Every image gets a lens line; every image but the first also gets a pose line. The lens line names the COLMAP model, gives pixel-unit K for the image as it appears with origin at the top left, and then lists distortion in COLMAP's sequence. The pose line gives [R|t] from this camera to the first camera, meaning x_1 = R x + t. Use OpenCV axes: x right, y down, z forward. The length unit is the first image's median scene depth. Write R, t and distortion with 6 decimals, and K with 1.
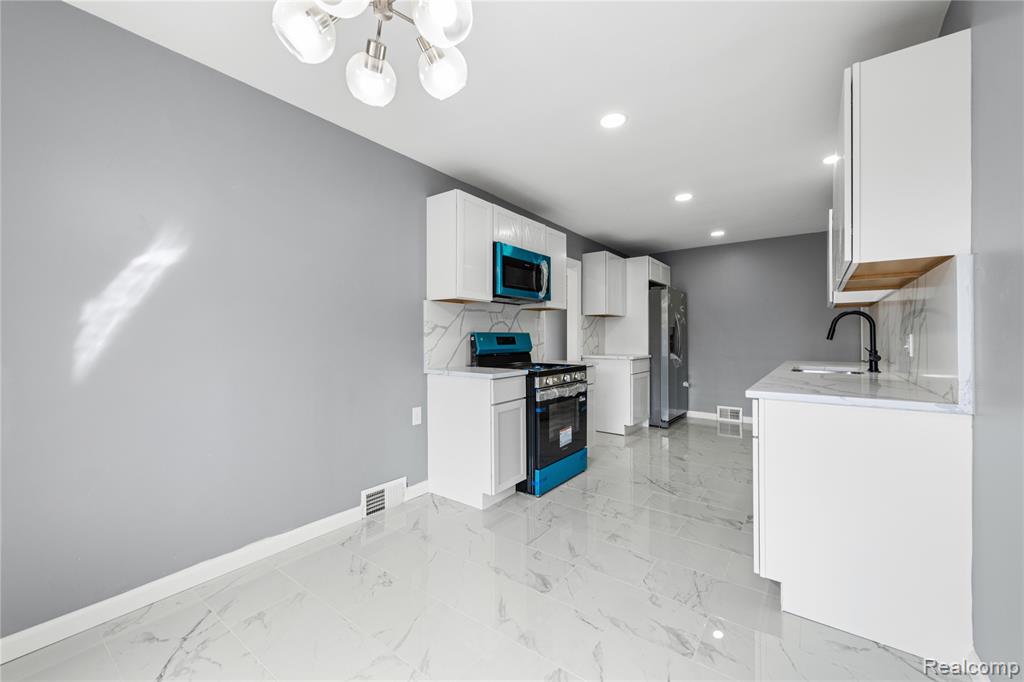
lens RADIAL K [[402.4, 0, 512.0], [0, 402.4, 341.0], [0, 0, 1]] dist [0.013614, -0.000164]
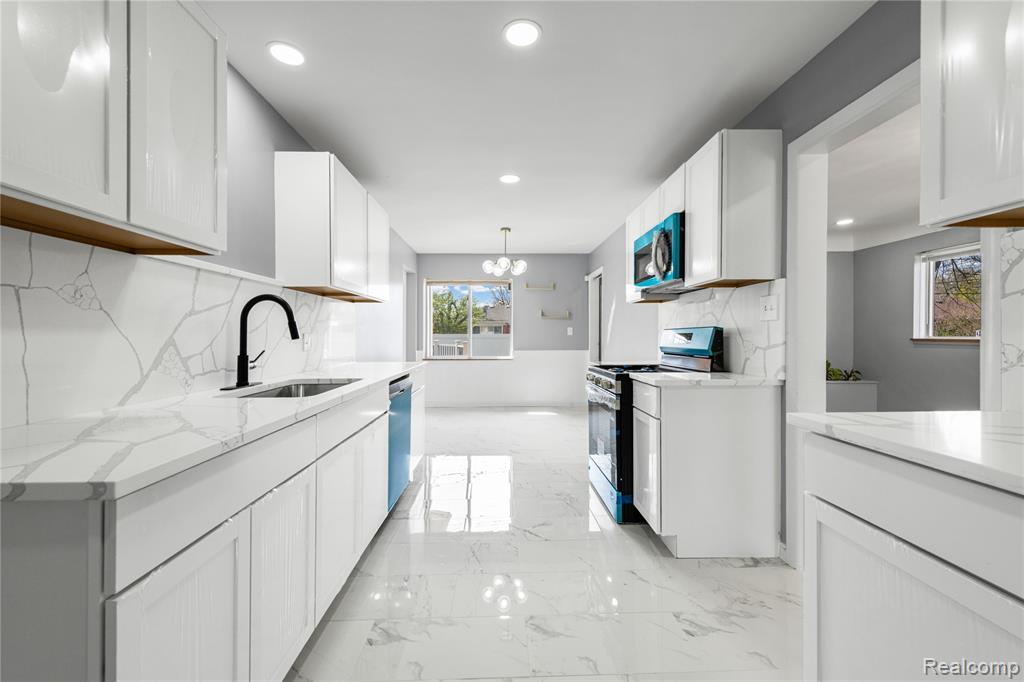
lens RADIAL K [[405.7, 0, 510.7], [0, 405.7, 335.6], [0, 0, 1]] dist [0.015316, -0.000022]
pose [[-0.786695, 0.003219, -0.617333, 0.874884], [-0.002041, 0.999967, 0.007816, -0.013228], [0.617338, 0.007409, -0.786663, 1.654854]]
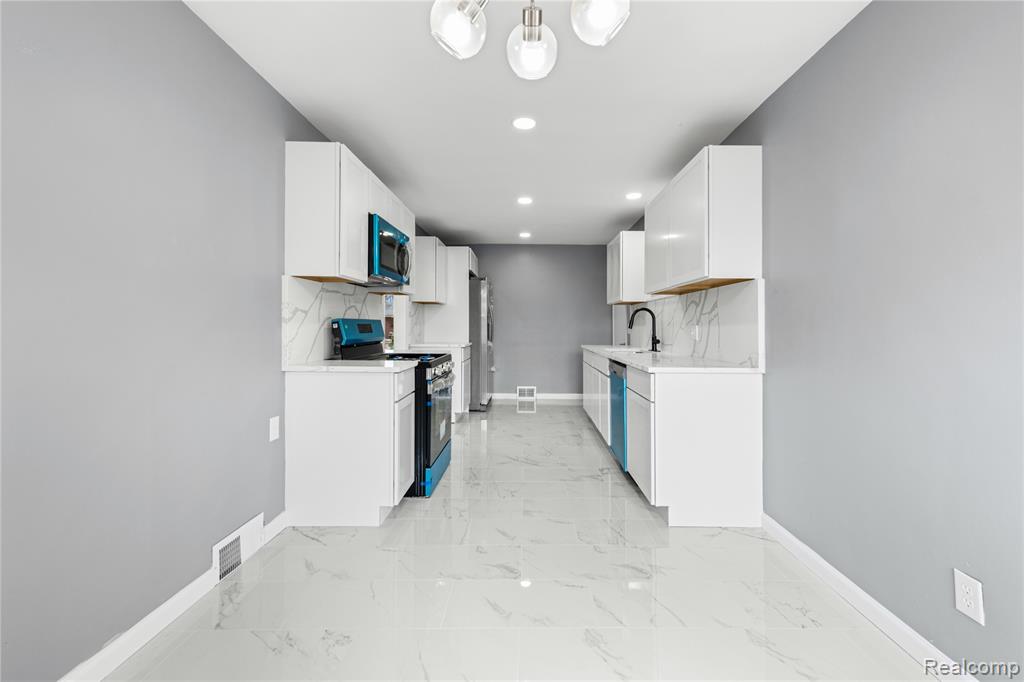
lens RADIAL K [[418.3, 0, 527.5], [0, 418.3, 327.0], [0, 0, 1]] dist [0.009938, -0.000129]
pose [[0.800465, 0.004949, 0.599359, -0.318873], [-0.002484, 0.999985, -0.004940, -0.000424], [-0.599374, 0.002465, 0.800465, 0.086011]]
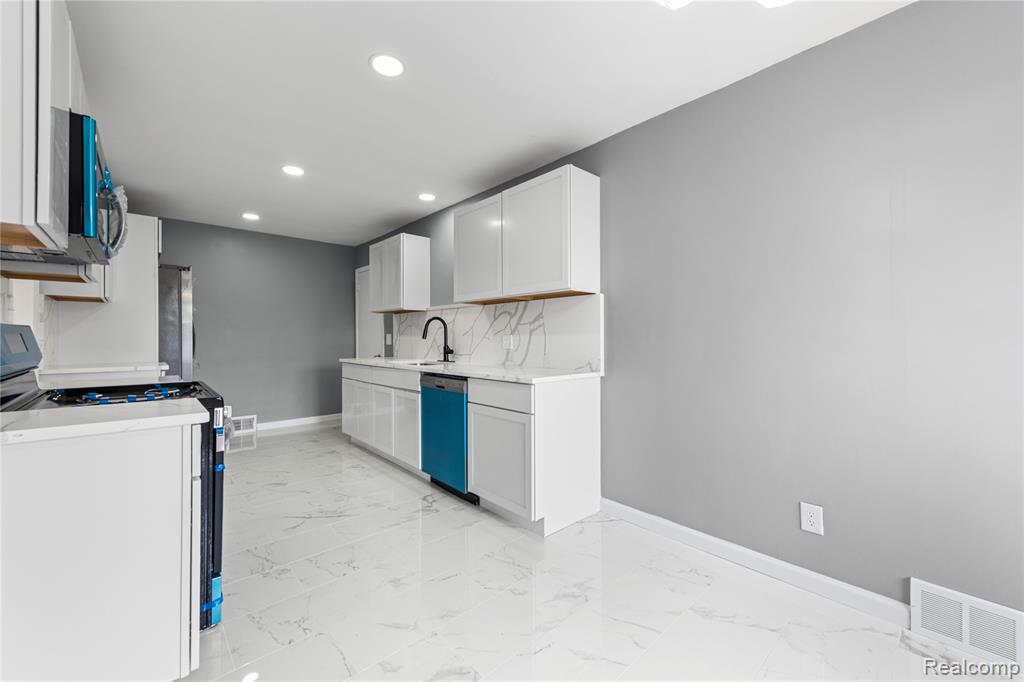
lens RADIAL K [[405.7, 0, 510.7], [0, 405.7, 335.6], [0, 0, 1]] dist [0.015316, -0.000022]
pose [[0.200615, 0.004997, 0.979657, -0.389695], [0.007837, 0.999947, -0.006706, -0.002025], [-0.979639, 0.009023, 0.200565, 0.468317]]
